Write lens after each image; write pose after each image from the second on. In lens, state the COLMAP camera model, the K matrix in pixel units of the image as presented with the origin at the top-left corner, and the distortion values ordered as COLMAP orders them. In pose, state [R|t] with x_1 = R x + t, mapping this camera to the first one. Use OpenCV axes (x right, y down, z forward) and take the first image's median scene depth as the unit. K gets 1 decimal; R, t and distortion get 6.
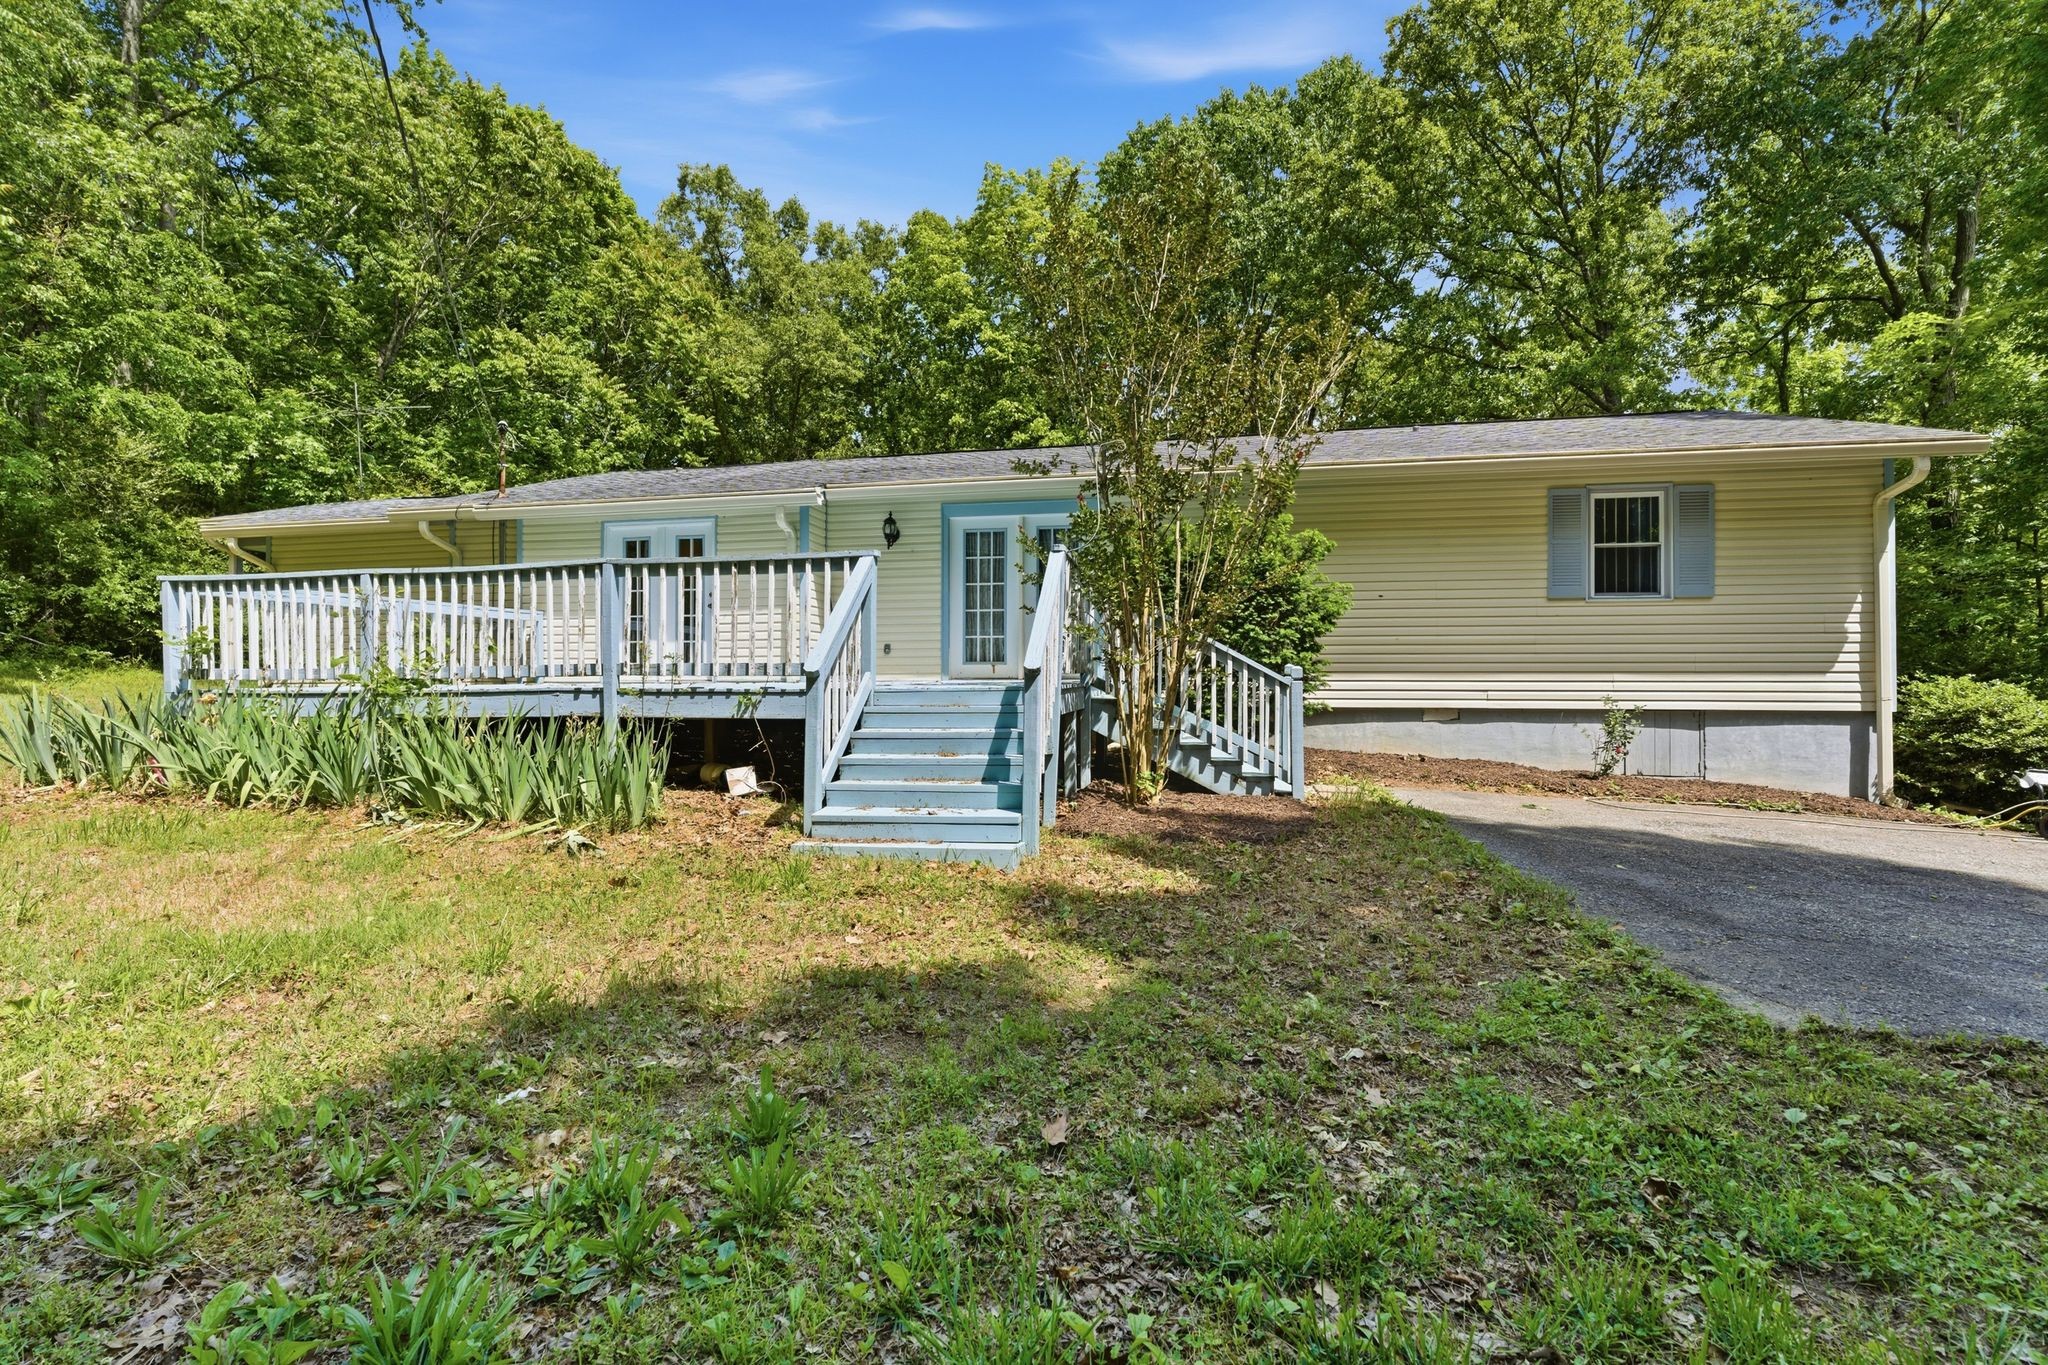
lens RADIAL K [[911.3, 0, 1022.7], [0, 911.3, 687.9], [0, 0, 1]] dist [-0.003959, 0.002996]
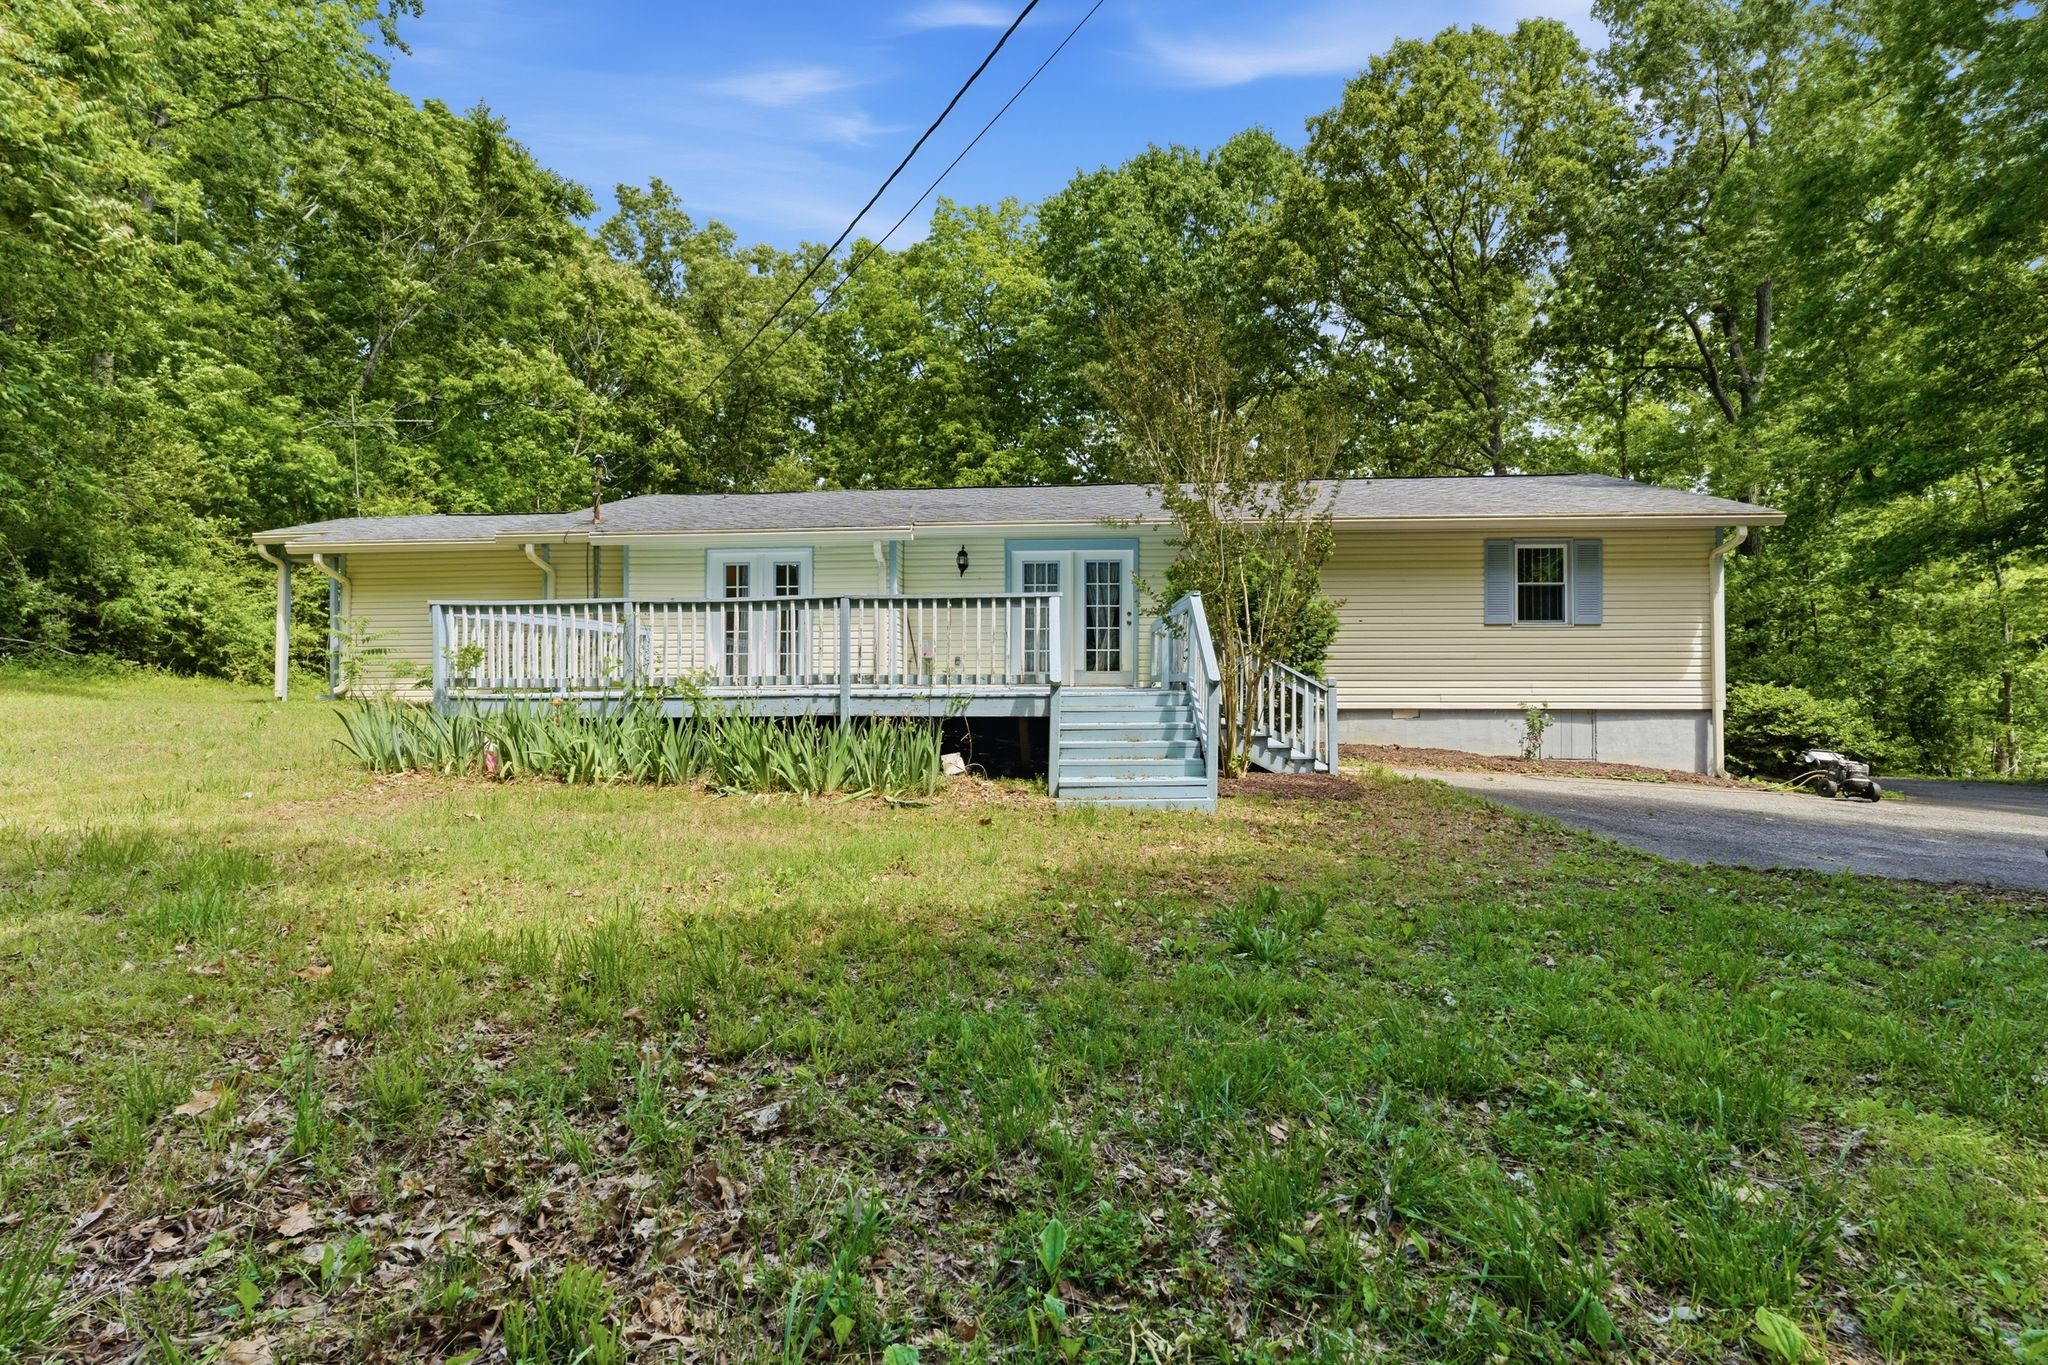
lens RADIAL K [[911.3, 0, 1023.9], [0, 911.3, 686.7], [0, 0, 1]] dist [-0.003959, 0.002996]
pose [[0.992280, -0.000834, 0.124016, -0.251793], [0.001665, 0.999977, -0.006600, -0.000809], [-0.124007, 0.006755, 0.992258, -0.223427]]
